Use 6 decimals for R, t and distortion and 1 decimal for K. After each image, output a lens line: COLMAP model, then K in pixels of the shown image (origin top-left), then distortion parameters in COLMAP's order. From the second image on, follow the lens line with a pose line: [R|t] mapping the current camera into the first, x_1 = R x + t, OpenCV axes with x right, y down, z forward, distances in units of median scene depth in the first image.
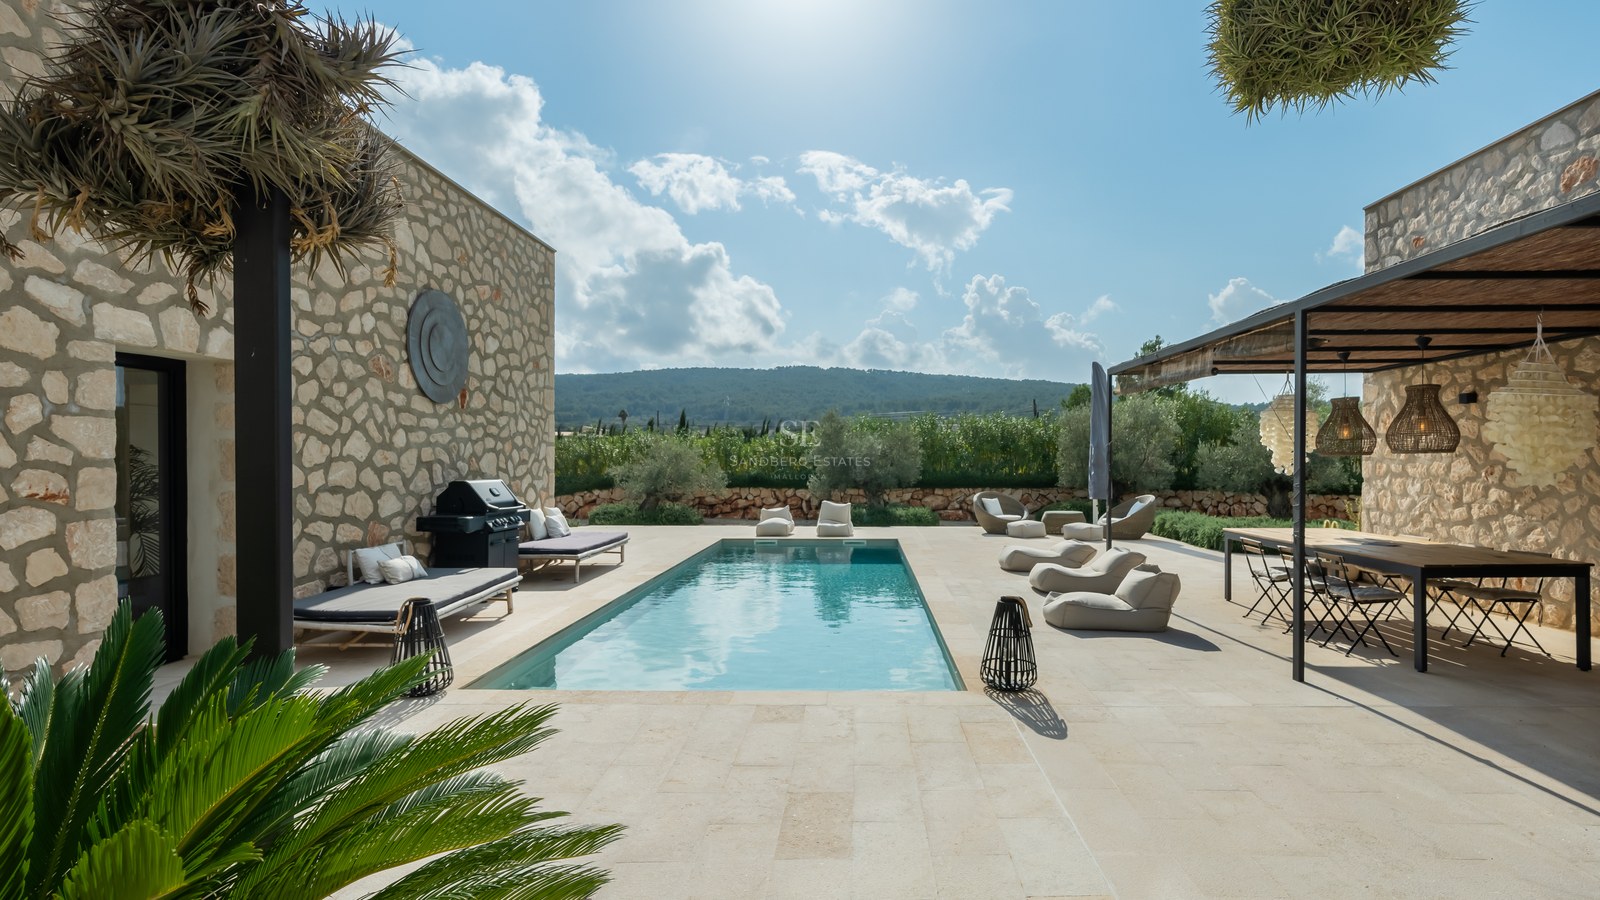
lens RADIAL K [[811.6, 0, 802.4], [0, 811.6, 466.4], [0, 0, 1]] dist [0.000474, -0.000131]
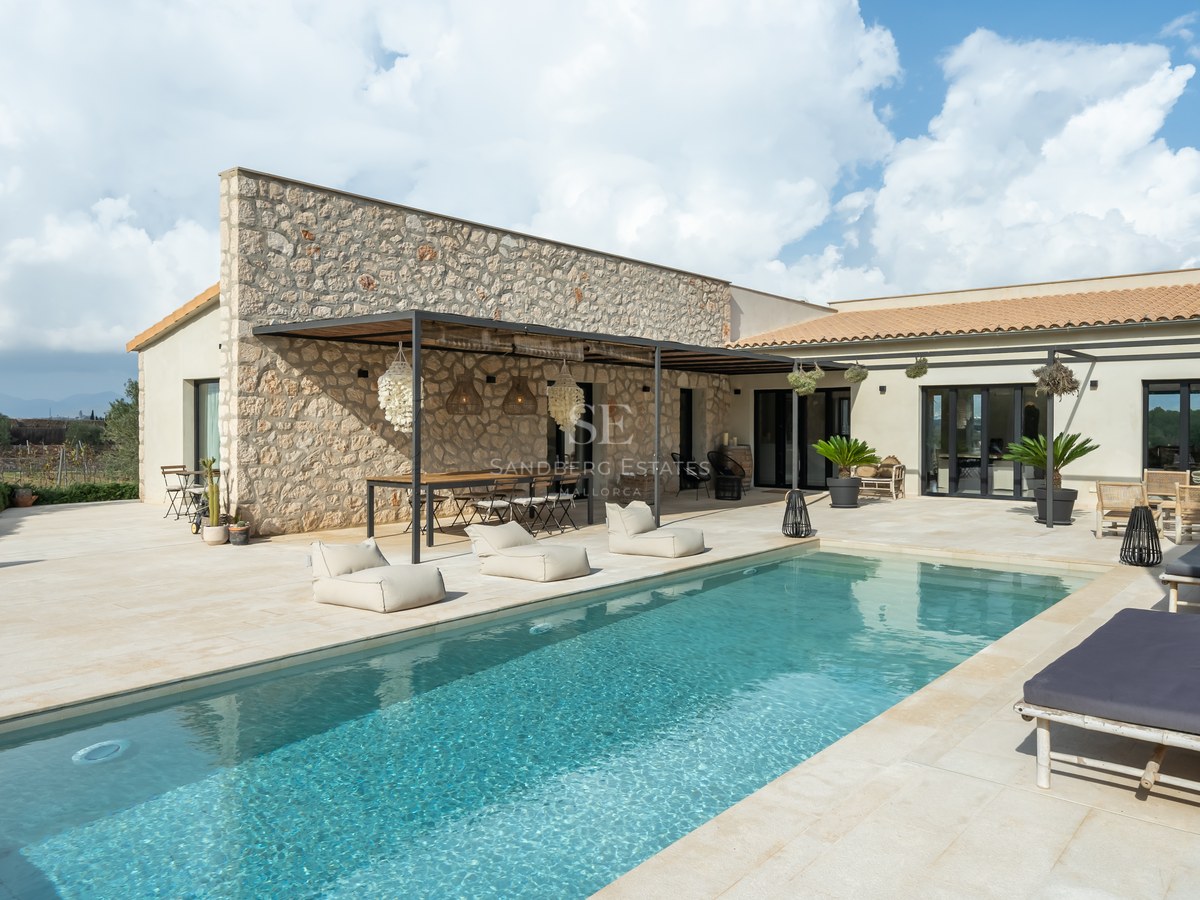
lens RADIAL K [[884.5, 0, 606.2], [0, 884.5, 417.6], [0, 0, 1]] dist [0.009139, 0.004617]
pose [[-0.811636, 0.003330, 0.584154, -0.368155], [0.003561, 0.999993, -0.000753, -0.006656], [-0.584153, 0.001469, -0.811642, 1.849751]]
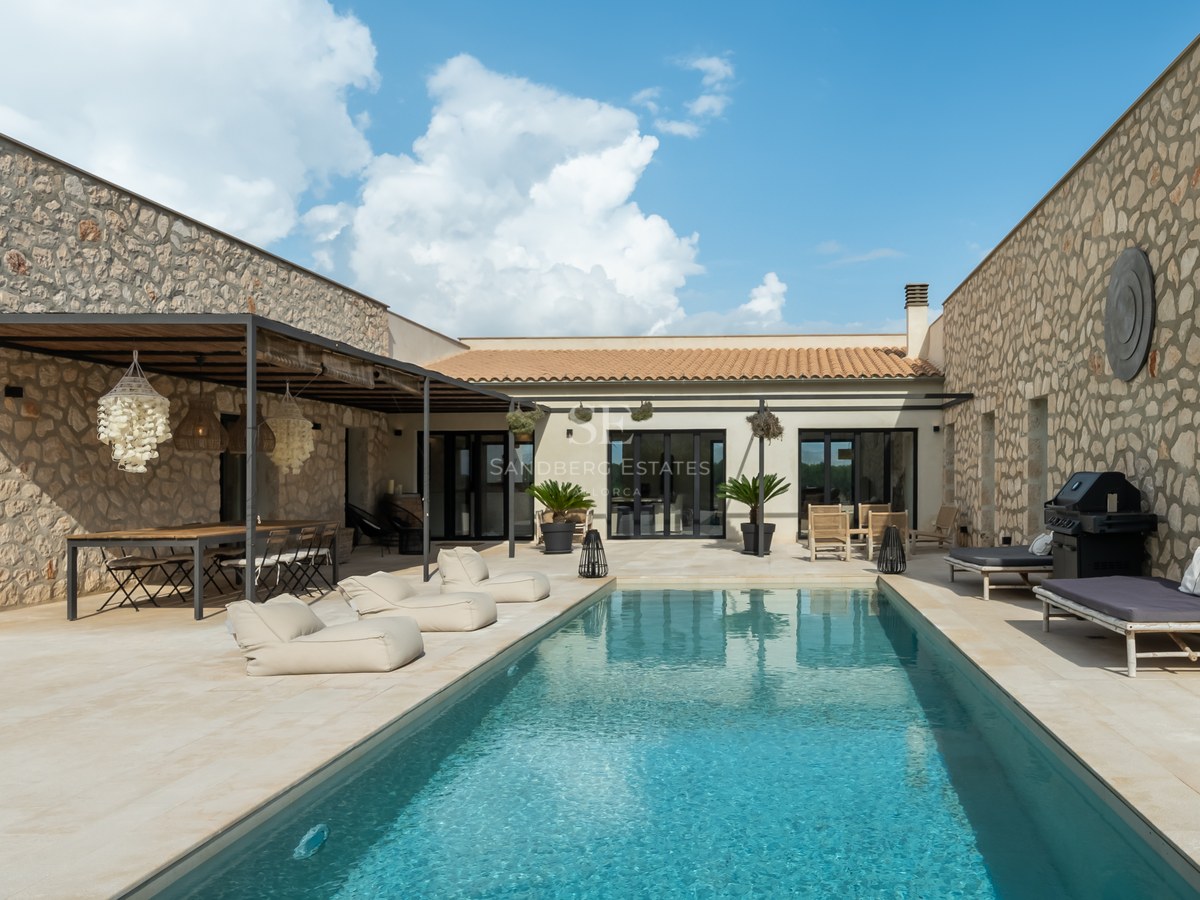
lens RADIAL K [[1003.3, 0, 763.1], [0, 1003.3, 457.9], [0, 0, 1]] dist [0.000995, -0.001065]
pose [[-0.998296, 0.005847, -0.058060, -0.001147], [0.006492, 0.999919, -0.010930, 0.012773], [0.057991, -0.011288, -0.998253, 2.096799]]
